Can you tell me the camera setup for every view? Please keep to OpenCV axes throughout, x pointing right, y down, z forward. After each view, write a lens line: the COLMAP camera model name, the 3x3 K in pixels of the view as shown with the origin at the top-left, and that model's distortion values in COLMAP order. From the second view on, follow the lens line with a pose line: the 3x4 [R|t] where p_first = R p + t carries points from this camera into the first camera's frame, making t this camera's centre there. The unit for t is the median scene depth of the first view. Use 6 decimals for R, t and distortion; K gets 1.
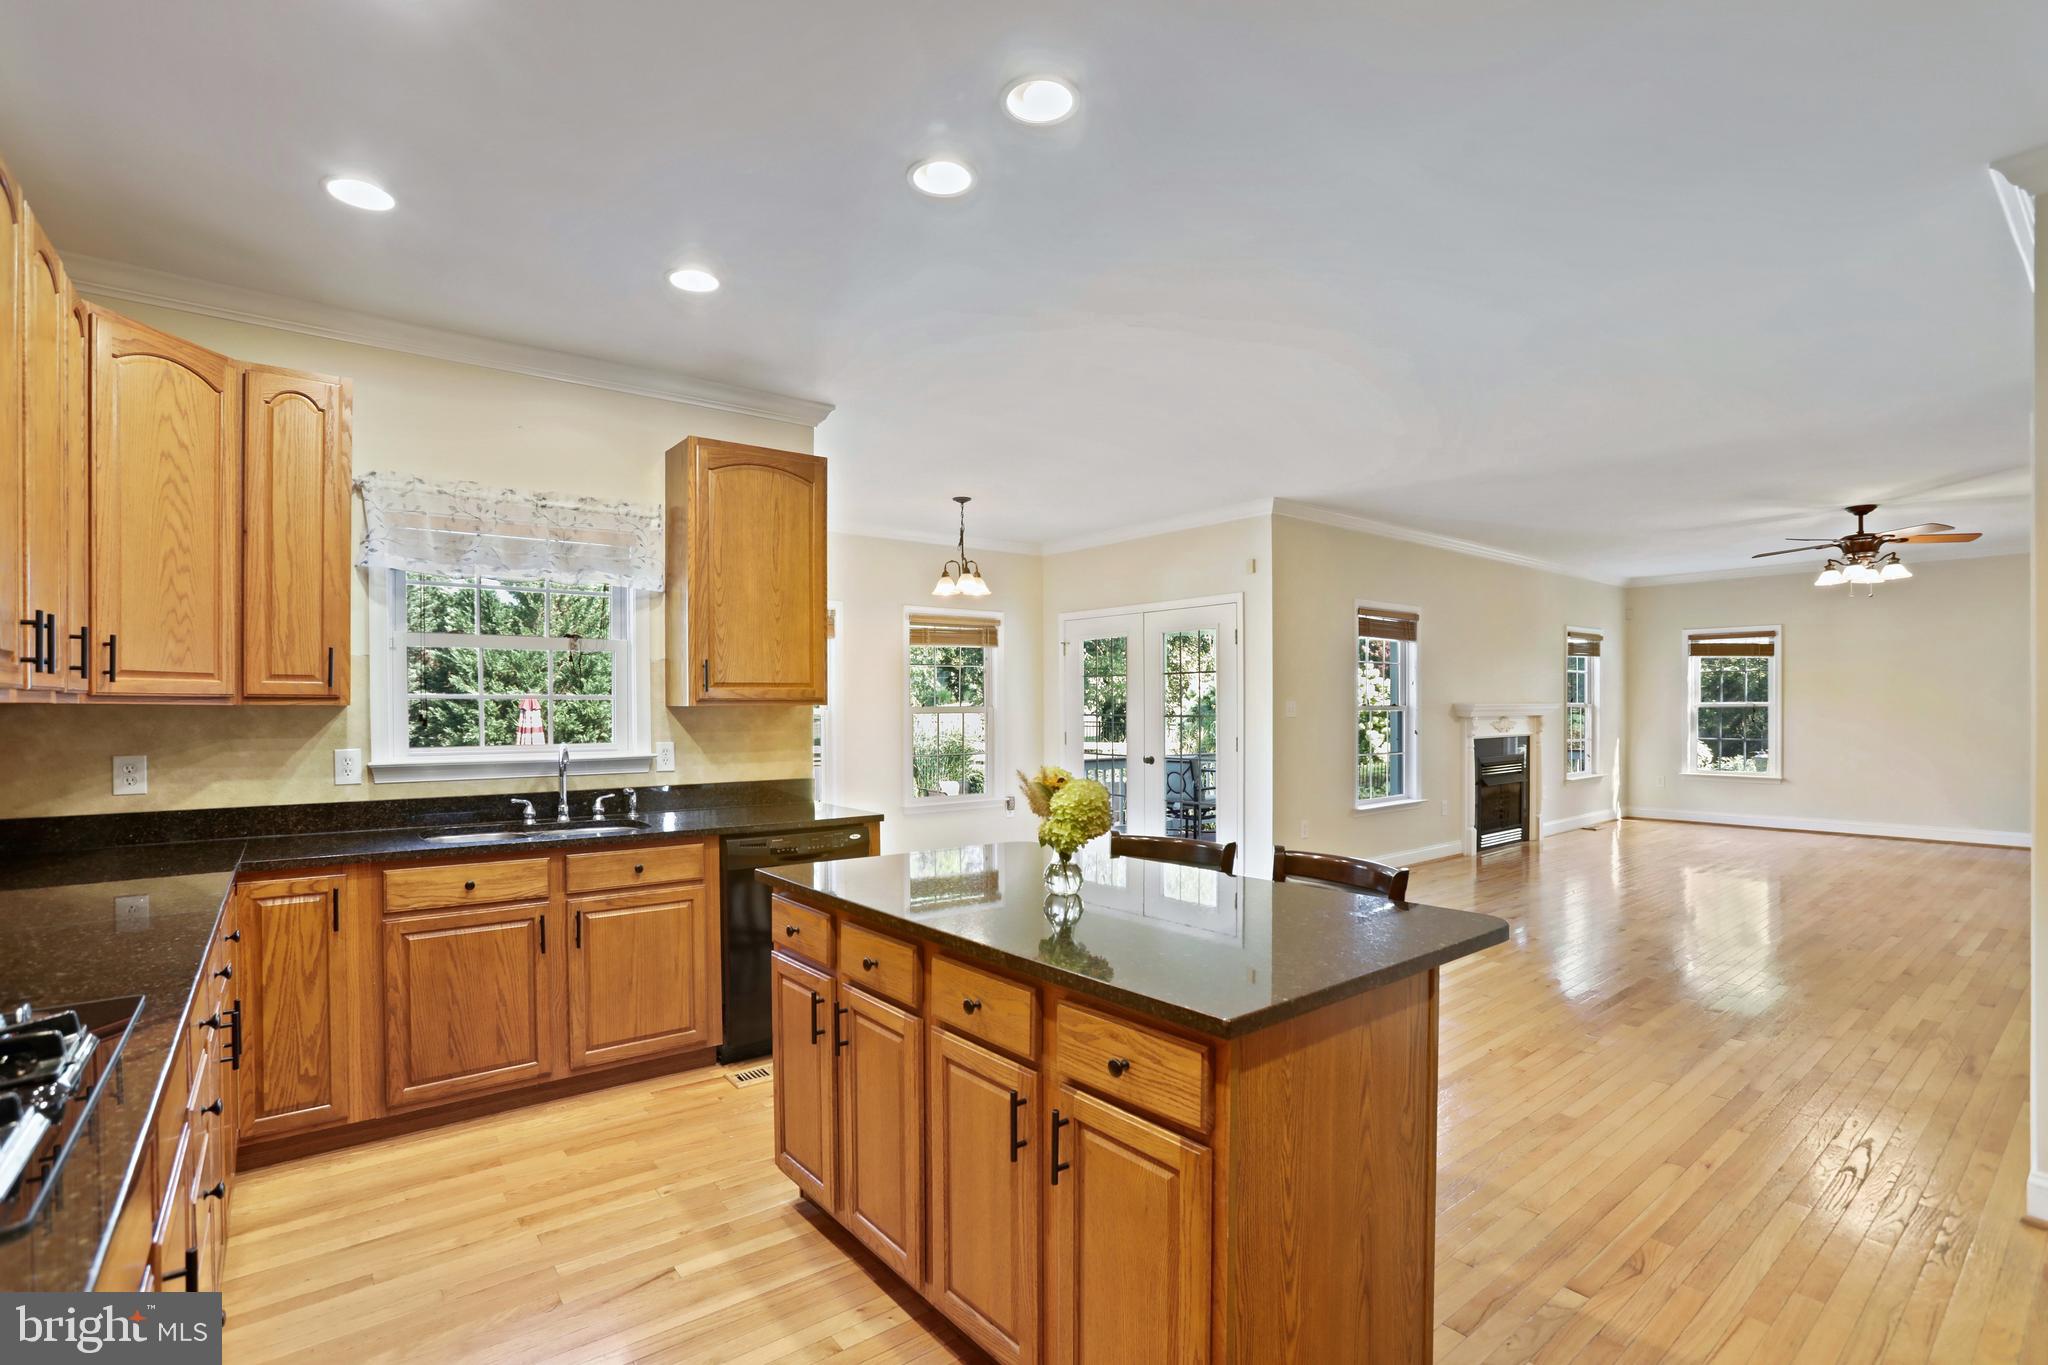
lens RADIAL K [[953.8, 0, 1027.7], [0, 953.8, 718.2], [0, 0, 1]] dist [-0.047946, 0.015996]
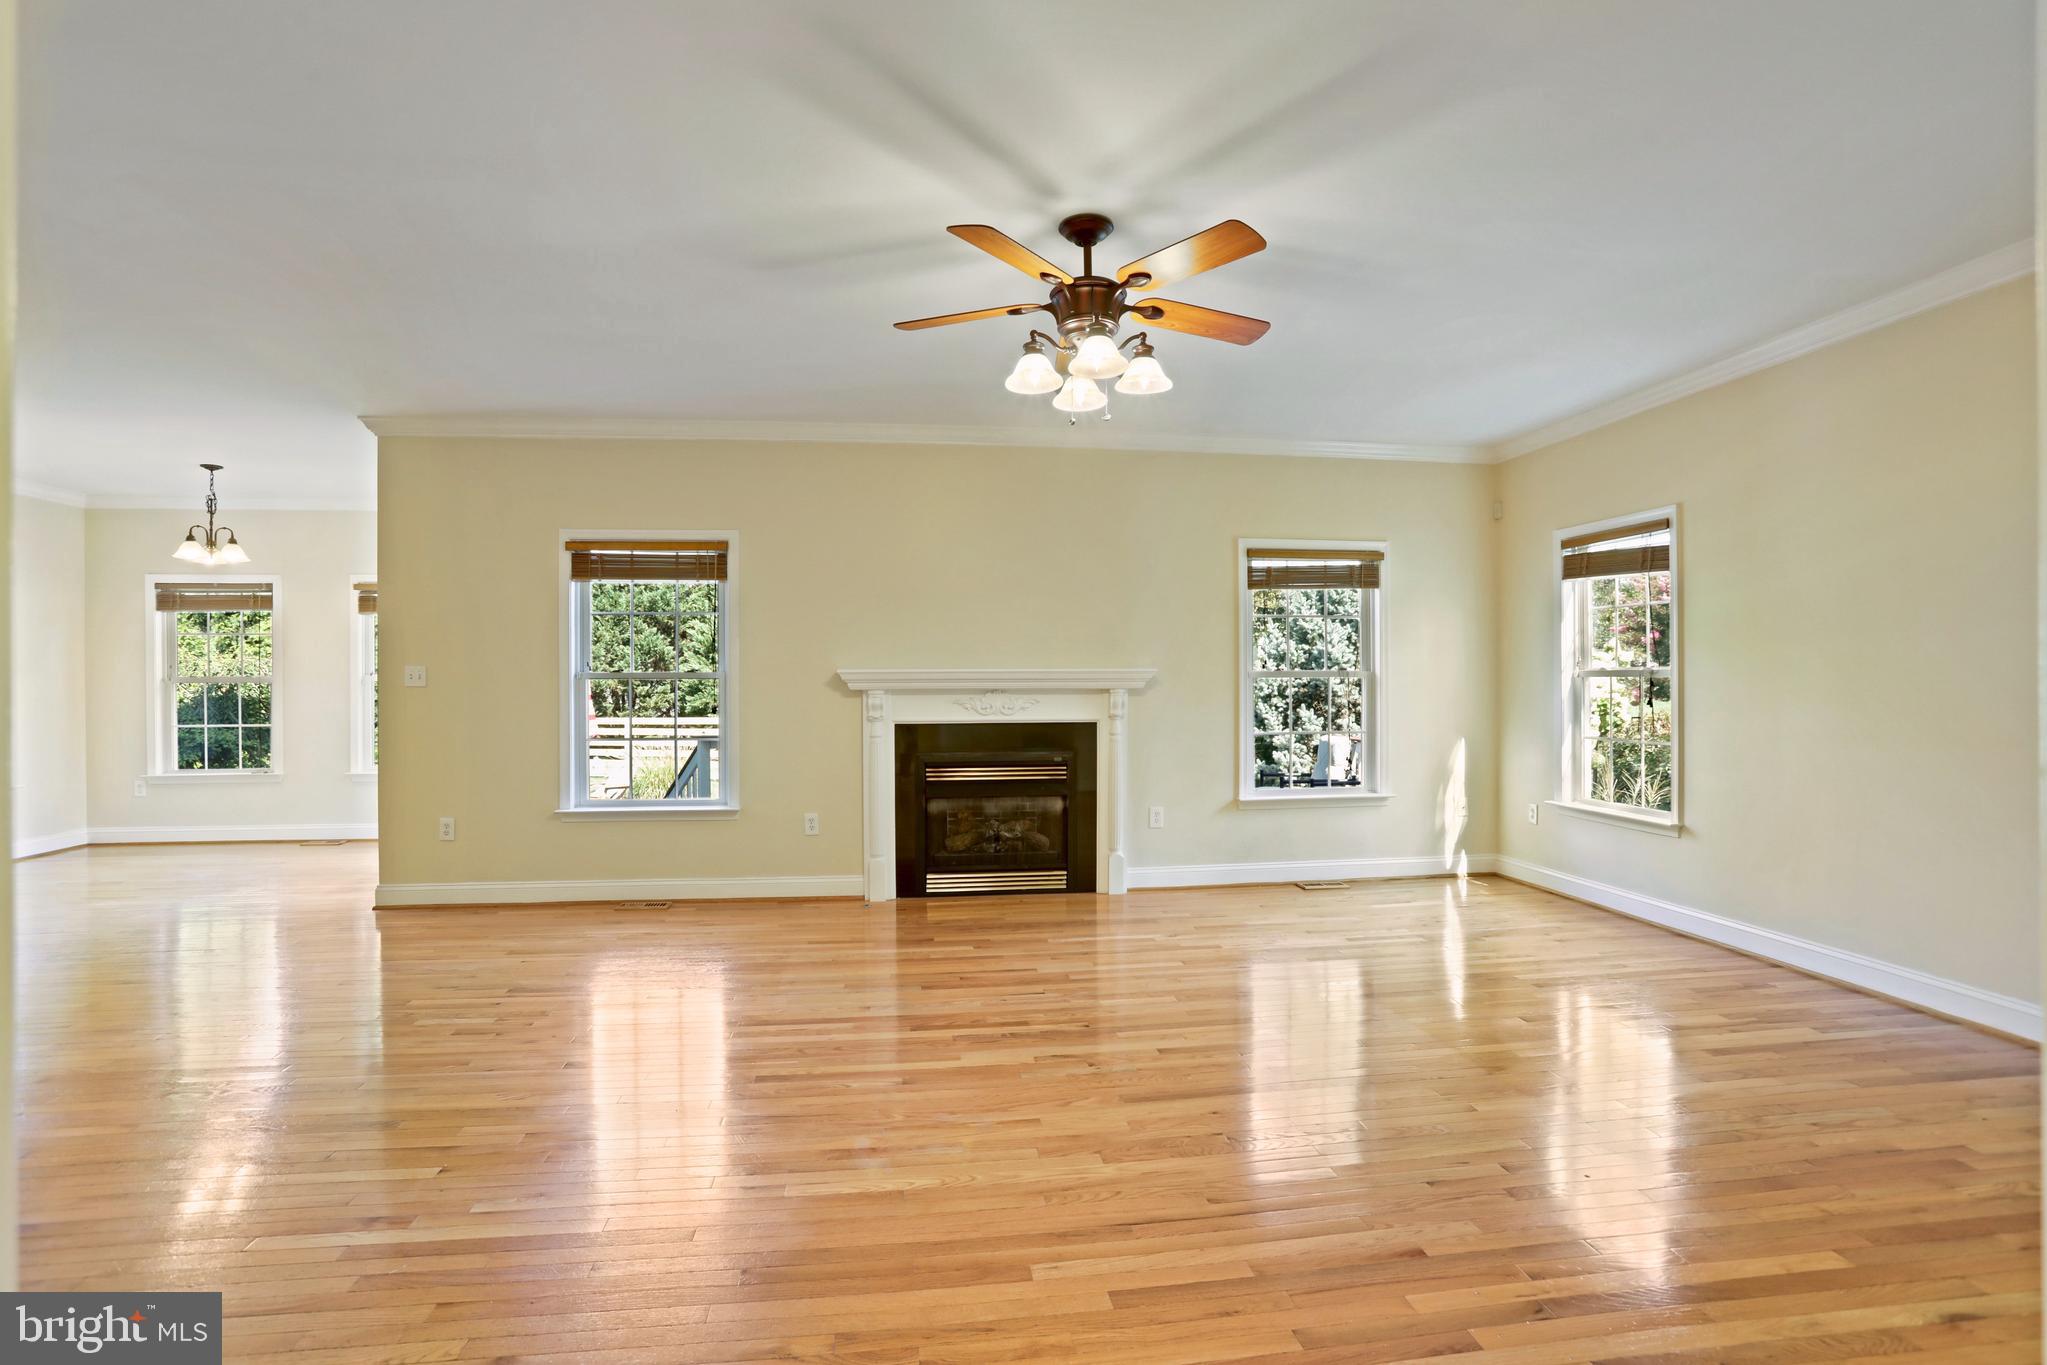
lens RADIAL K [[953.3, 0, 994.6], [0, 953.3, 679.5], [0, 0, 1]] dist [-0.047946, 0.015996]
pose [[0.843405, 0.002279, -0.537274, 0.912109], [-0.008950, 0.999912, -0.009808, -0.003288], [0.537204, 0.013081, 0.843351, 0.490084]]
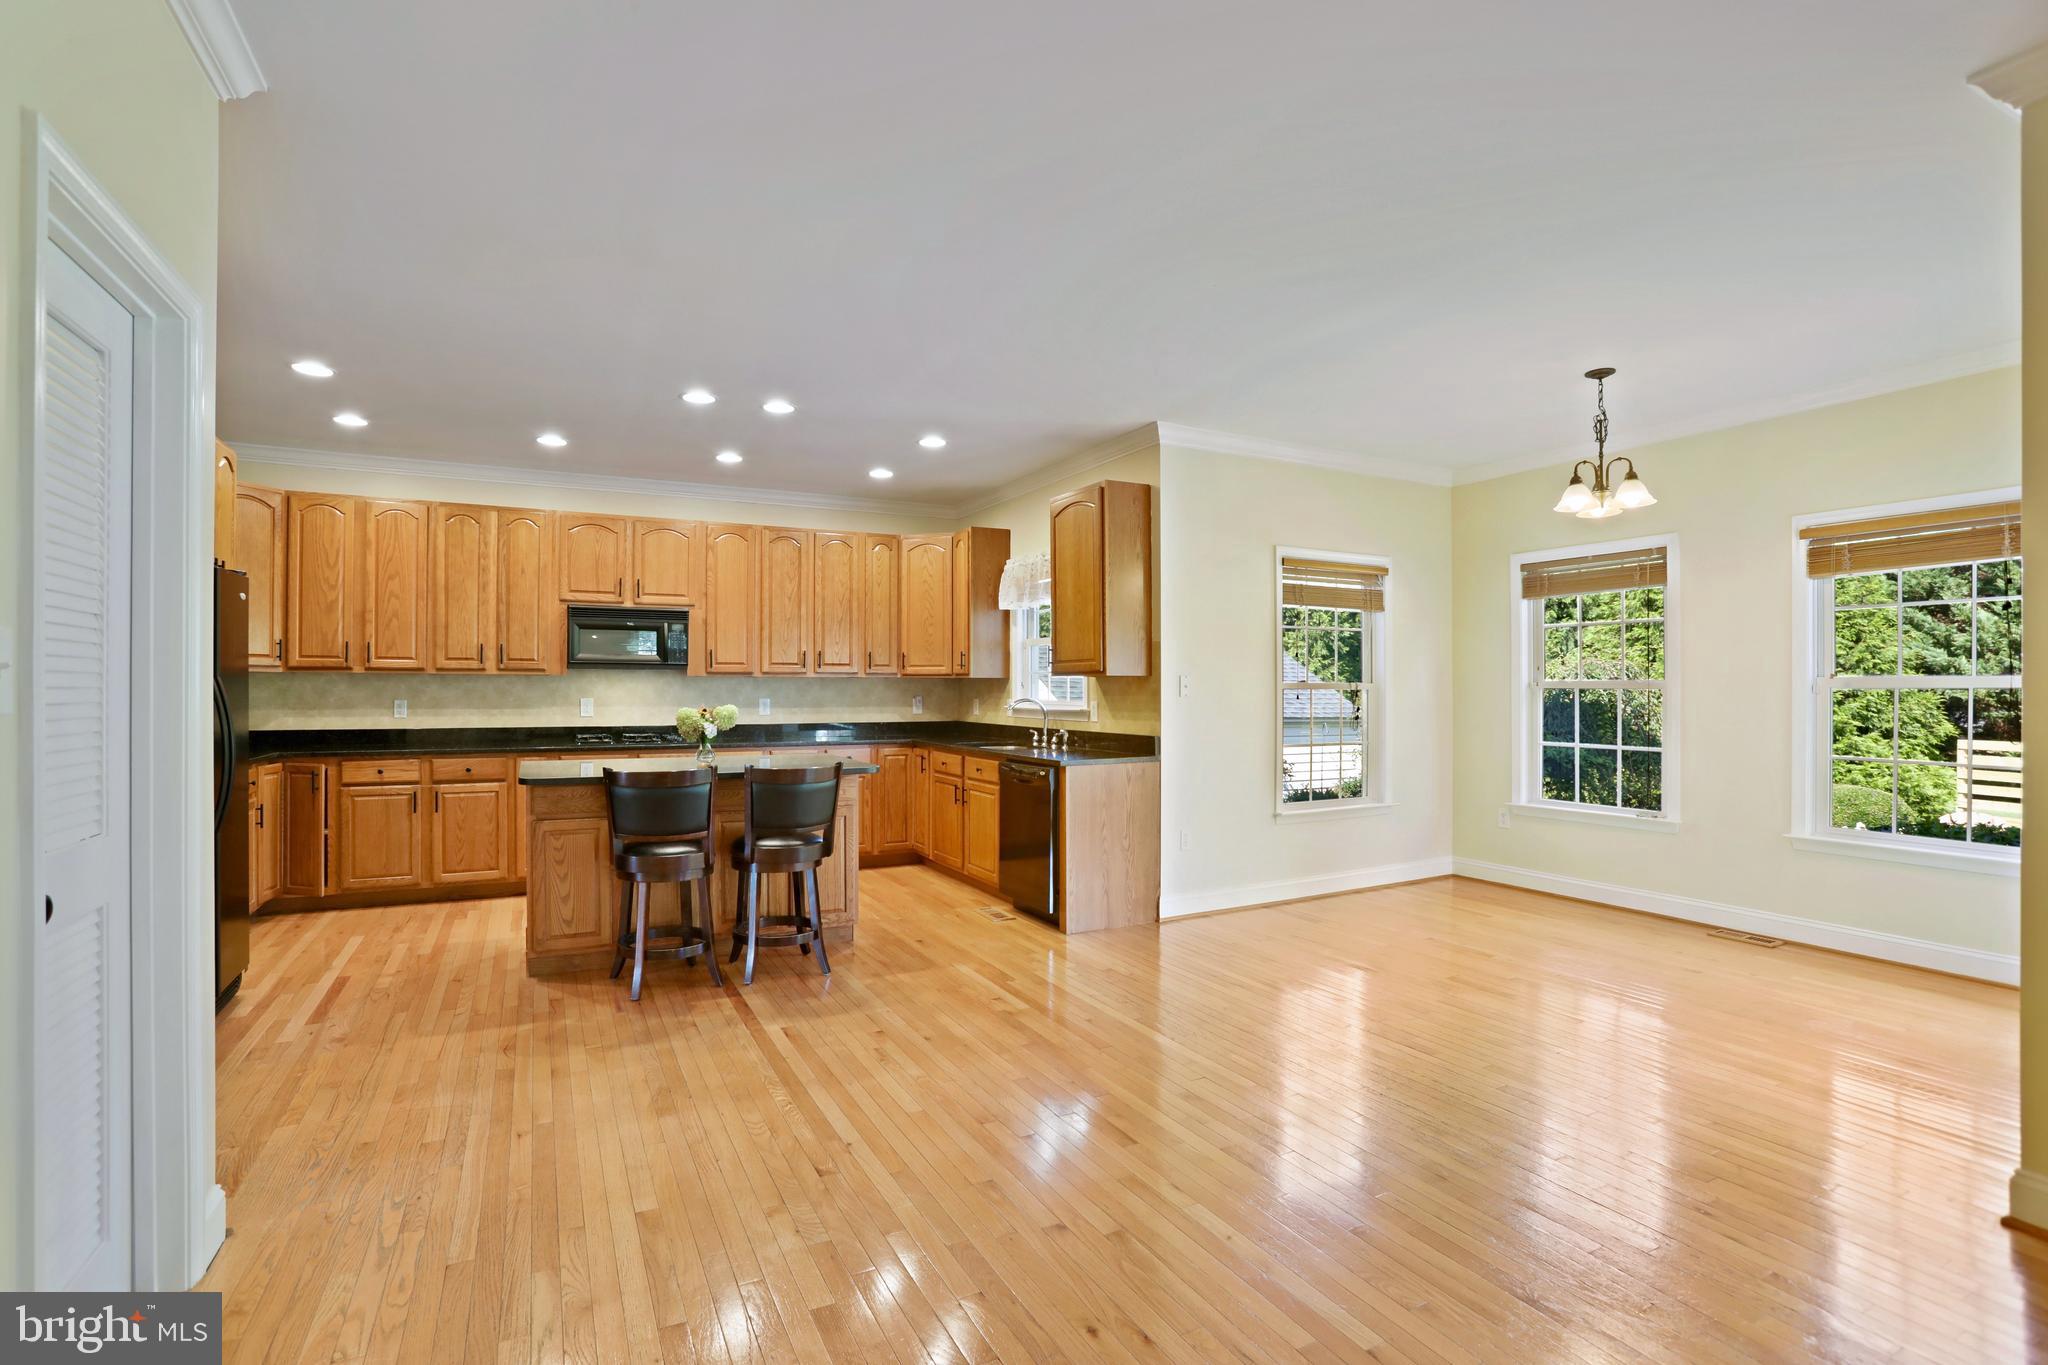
lens RADIAL K [[953.8, 0, 1027.7], [0, 953.8, 688.1], [0, 0, 1]] dist [-0.047946, 0.015996]
pose [[-0.184617, 0.005439, -0.982795, 0.530613], [-0.012364, 0.999893, 0.007856, -0.003034], [0.982733, 0.013602, -0.184530, 0.569343]]
